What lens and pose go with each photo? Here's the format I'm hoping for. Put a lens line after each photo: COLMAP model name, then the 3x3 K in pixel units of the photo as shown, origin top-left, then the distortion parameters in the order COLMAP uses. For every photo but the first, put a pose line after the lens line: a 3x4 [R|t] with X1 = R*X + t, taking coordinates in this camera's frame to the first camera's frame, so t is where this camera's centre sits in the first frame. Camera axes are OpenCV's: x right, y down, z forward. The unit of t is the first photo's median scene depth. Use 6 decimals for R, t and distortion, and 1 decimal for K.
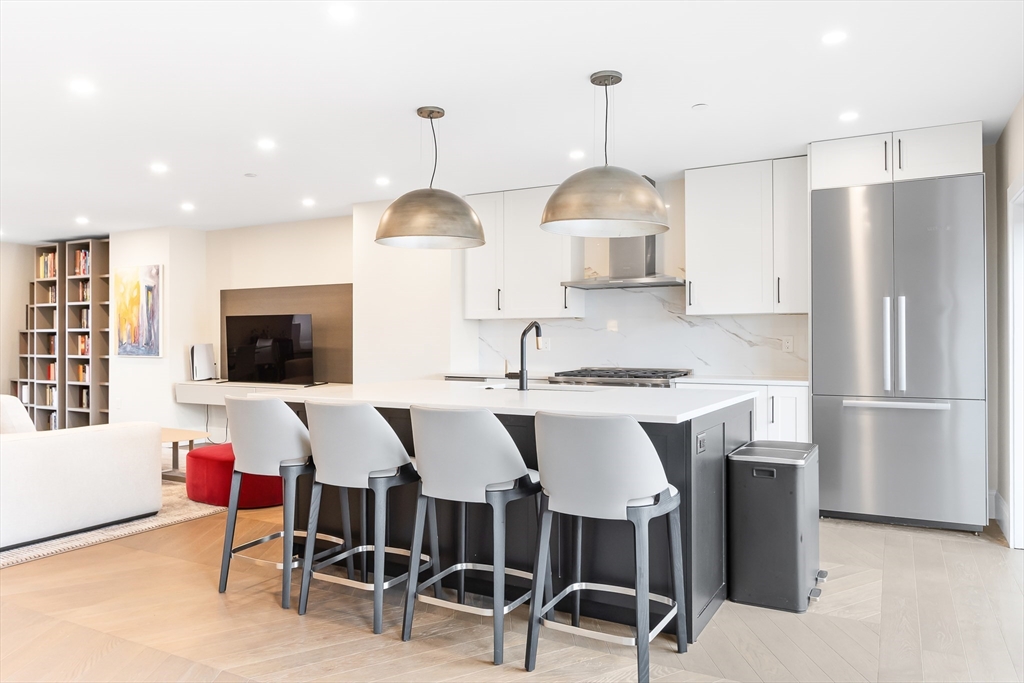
lens RADIAL K [[718.6, 0, 504.7], [0, 718.6, 339.6], [0, 0, 1]] dist [-0.011575, -0.008064]
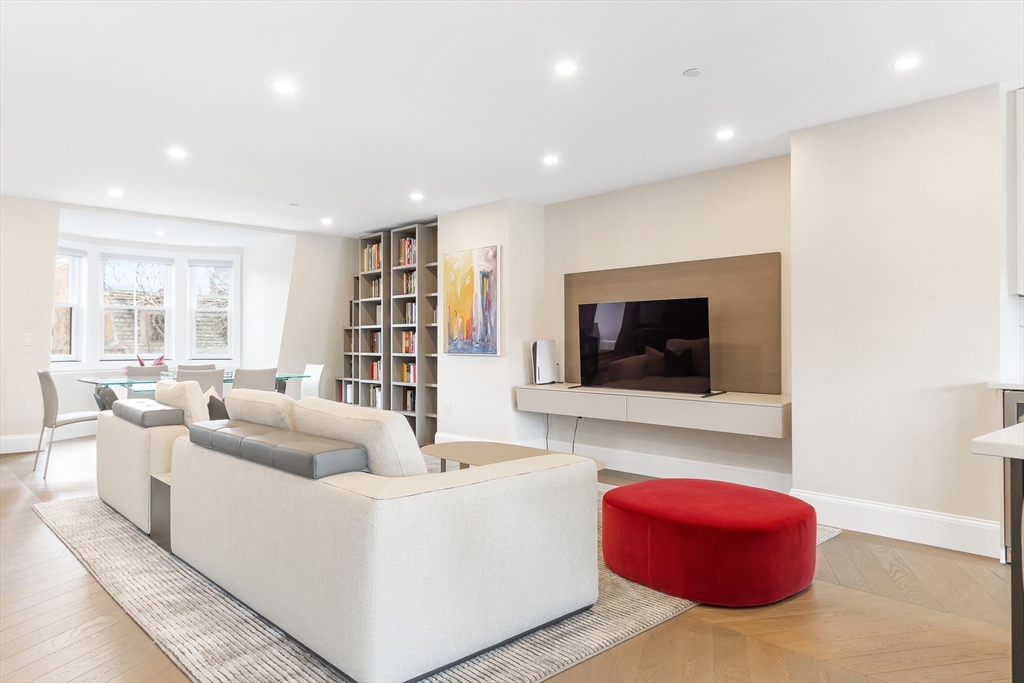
lens RADIAL K [[666.9, 0, 497.4], [0, 666.9, 345.1], [0, 0, 1]] dist [-0.002547, -0.002327]
pose [[0.943158, 0.002632, -0.332335, -0.212658], [-0.002835, 0.999996, -0.000126, 0.011989], [0.332333, 0.001061, 0.943161, 0.251272]]
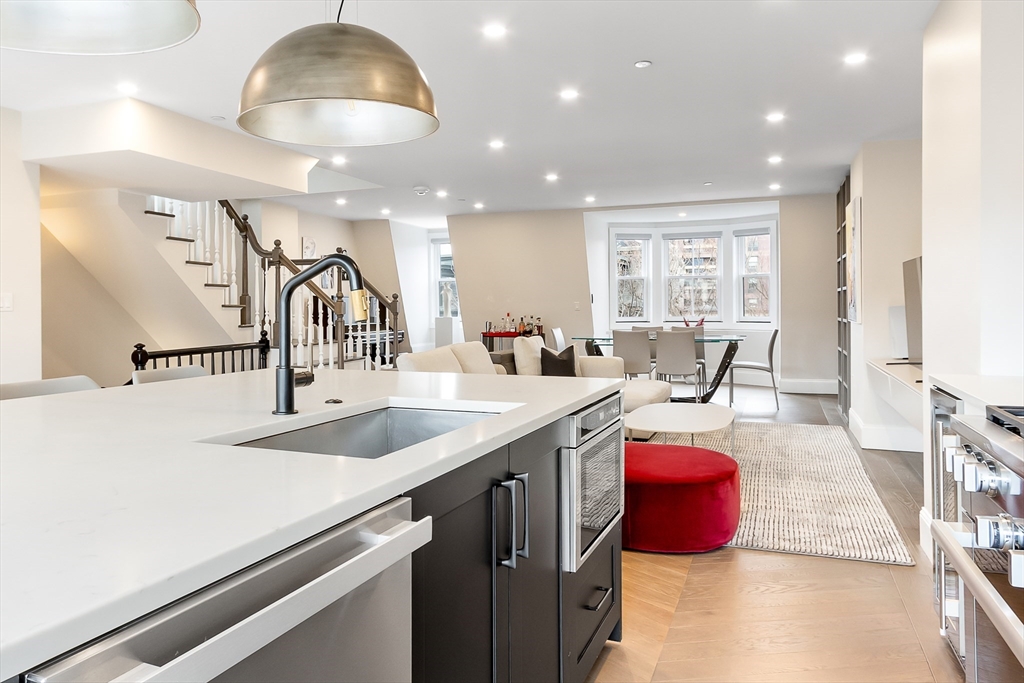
lens RADIAL K [[744.4, 0, 473.5], [0, 744.4, 304.6], [0, 0, 1]] dist [0.009254, 0.006443]
pose [[0.104437, -0.002148, -0.994529, 0.234346], [0.012385, 0.999923, -0.000859, 0.001911], [0.994454, -0.012228, 0.104456, 0.503393]]
